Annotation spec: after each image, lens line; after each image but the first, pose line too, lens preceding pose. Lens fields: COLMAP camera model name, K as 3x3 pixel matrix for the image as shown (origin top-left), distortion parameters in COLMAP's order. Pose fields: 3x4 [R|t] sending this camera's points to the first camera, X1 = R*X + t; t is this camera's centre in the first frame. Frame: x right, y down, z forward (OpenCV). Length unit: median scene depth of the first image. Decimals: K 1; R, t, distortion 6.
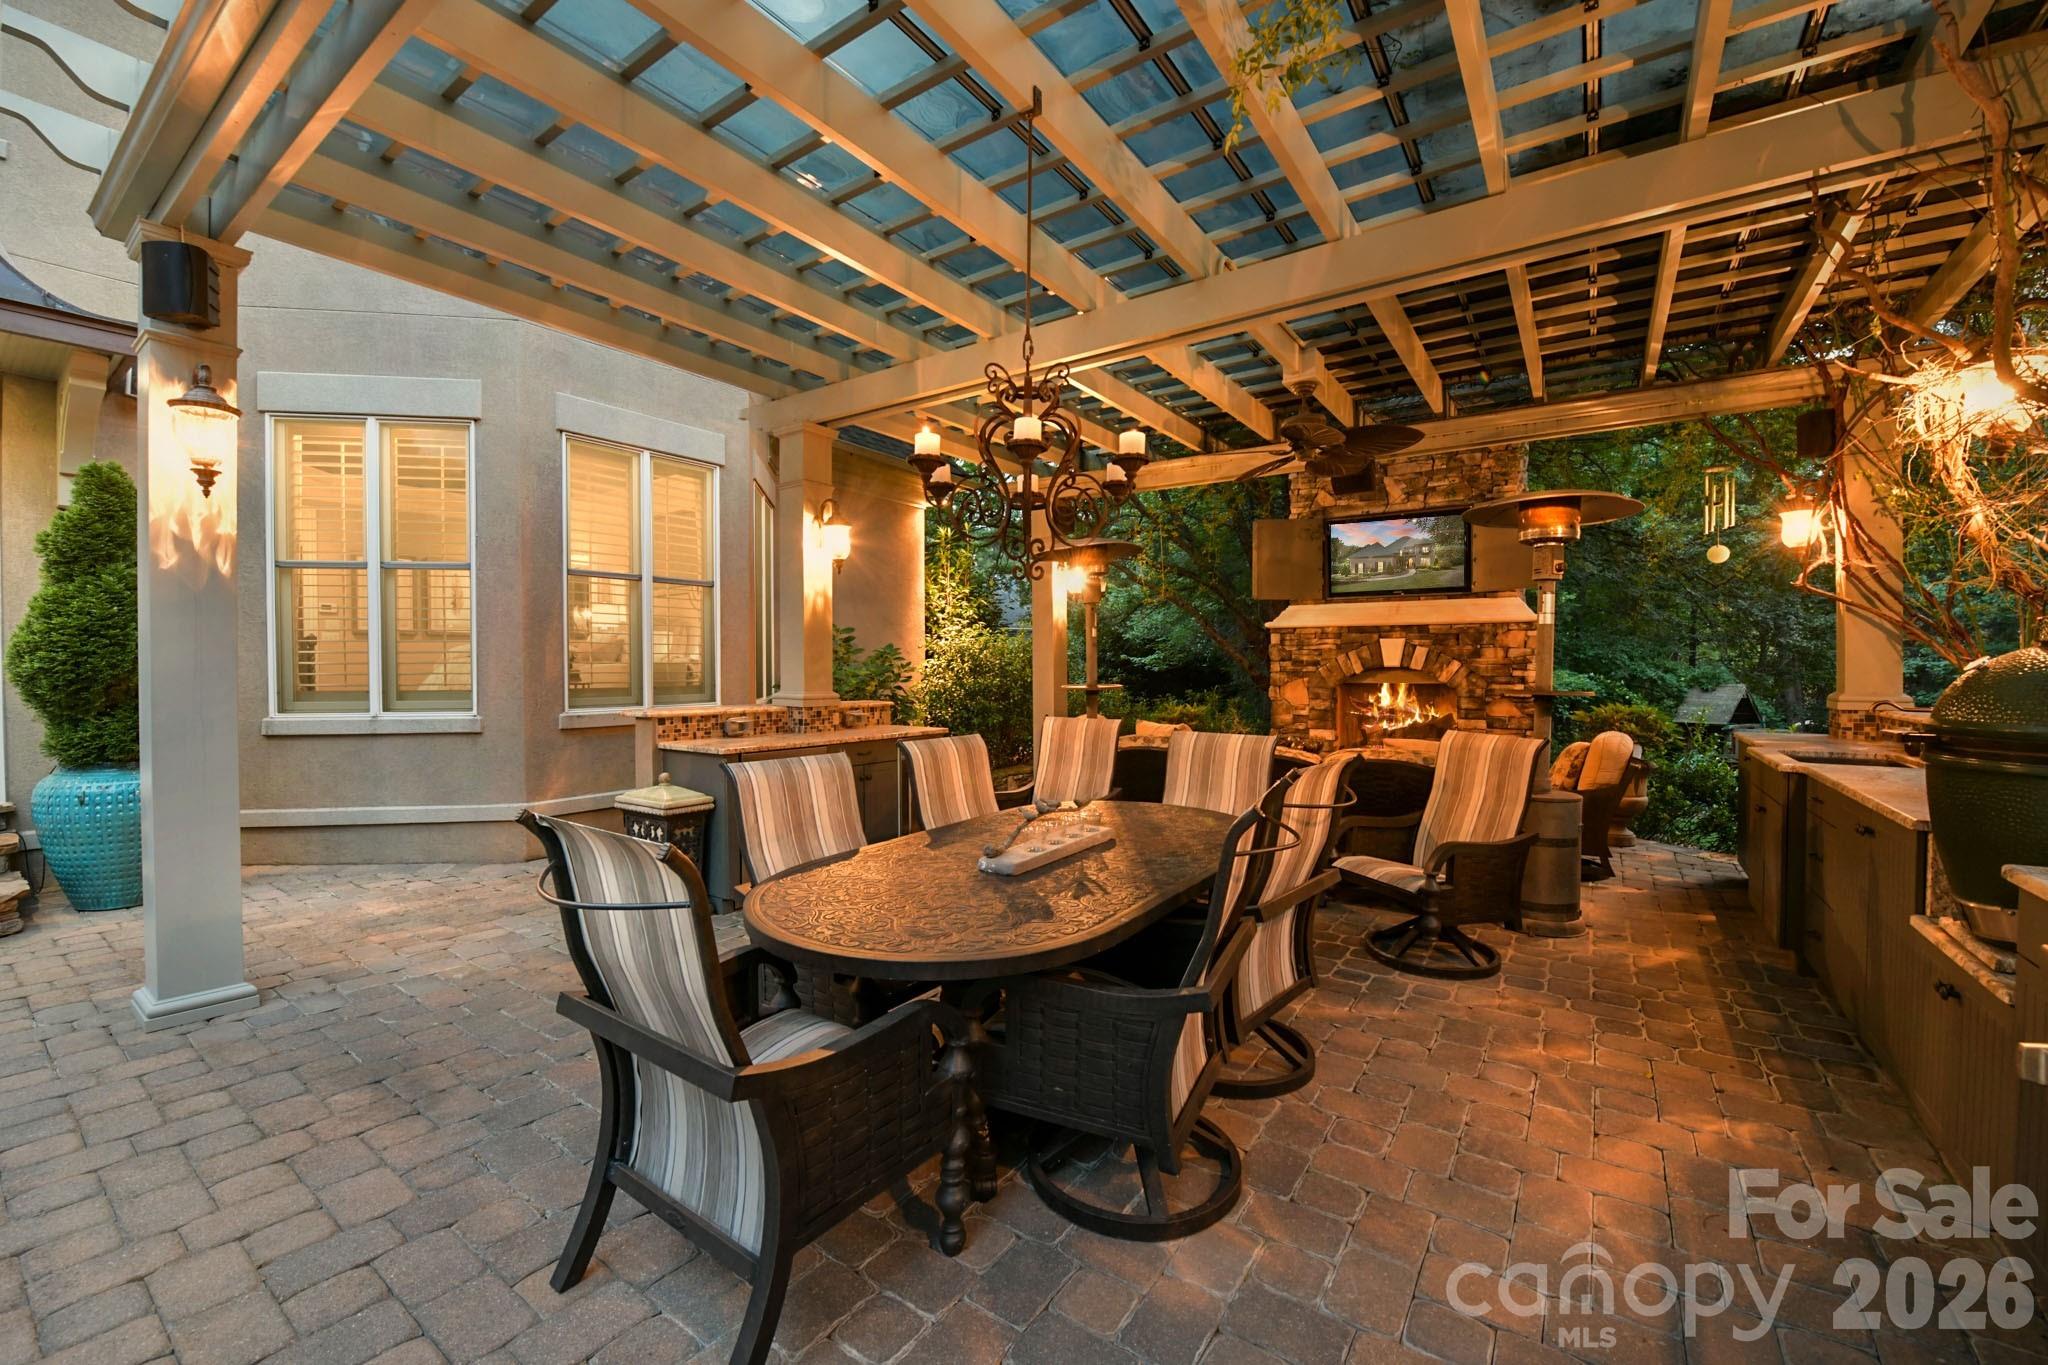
lens RADIAL K [[822.5, 0, 1019.2], [0, 822.5, 676.9], [0, 0, 1]] dist [-0.017840, -0.001030]
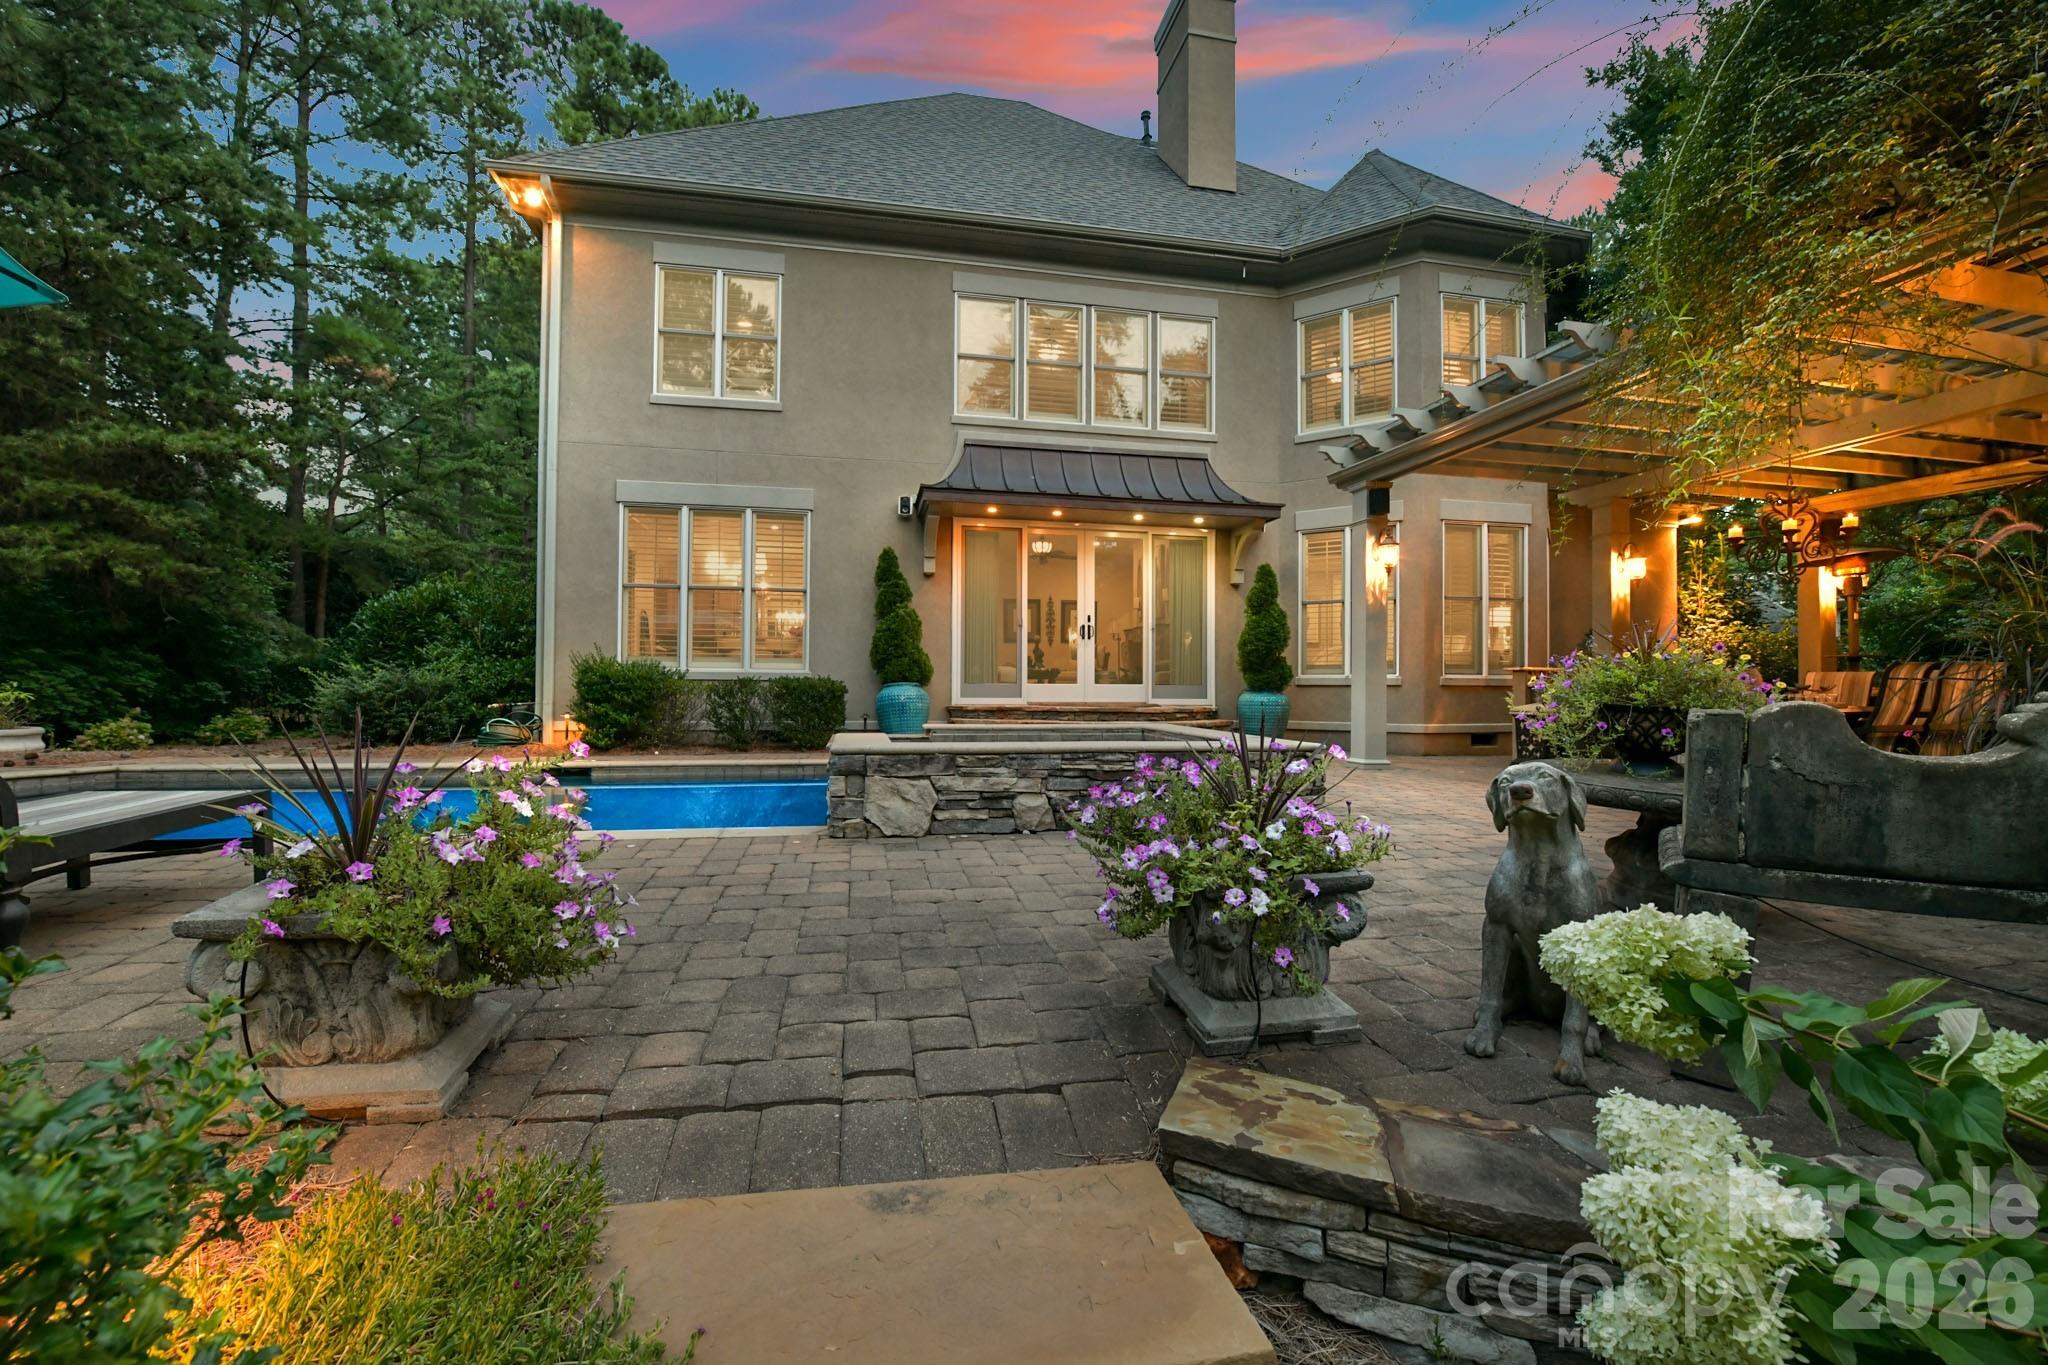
lens RADIAL K [[803.6, 0, 1024.0], [0, 803.6, 682.5], [0, 0, 1]] dist [-0.014446, -0.000136]
pose [[0.724573, 0.005374, -0.689177, -0.004899], [-0.018158, 0.999771, -0.011295, 0.050929], [0.688959, 0.020698, 0.724505, -0.488466]]
